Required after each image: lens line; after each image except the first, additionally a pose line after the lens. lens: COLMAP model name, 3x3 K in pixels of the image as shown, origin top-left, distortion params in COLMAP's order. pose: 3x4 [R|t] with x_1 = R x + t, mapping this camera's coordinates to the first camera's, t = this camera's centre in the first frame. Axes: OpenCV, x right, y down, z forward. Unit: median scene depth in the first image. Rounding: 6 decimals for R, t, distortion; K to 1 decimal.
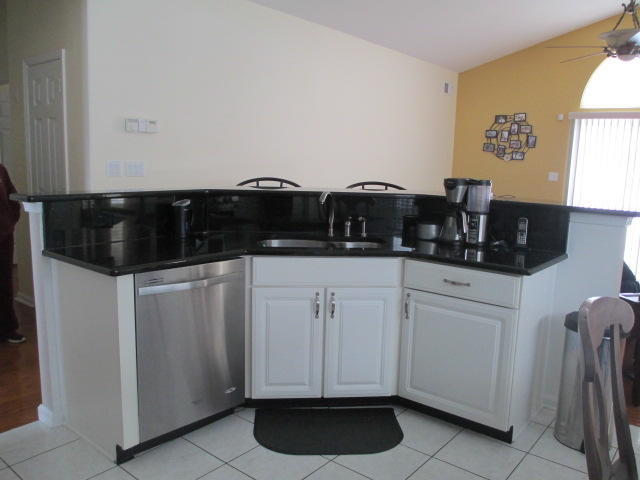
lens RADIAL K [[531.0, 0, 320.0], [0, 531.0, 240.0], [0, 0, 1]] dist [-0.054323, 0.003342]
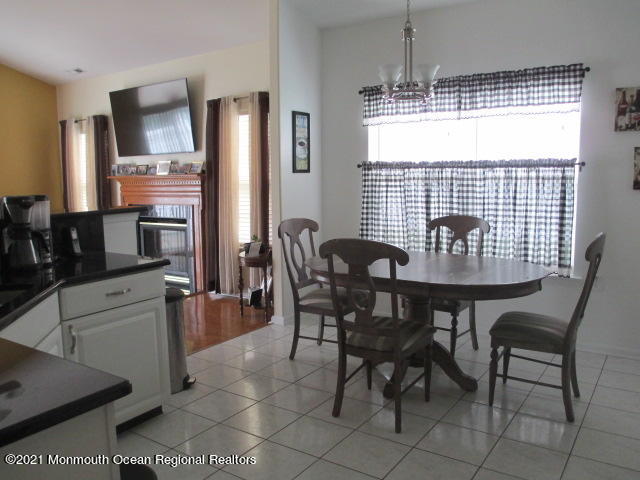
lens RADIAL K [[531.0, 0, 320.0], [0, 531.0, 240.0], [0, 0, 1]] dist [-0.054323, 0.003342]
pose [[-0.079301, -0.157360, 0.984352, -0.703582], [0.190825, 0.966804, 0.169928, -0.106184], [-0.978416, 0.201315, -0.046640, 0.596861]]
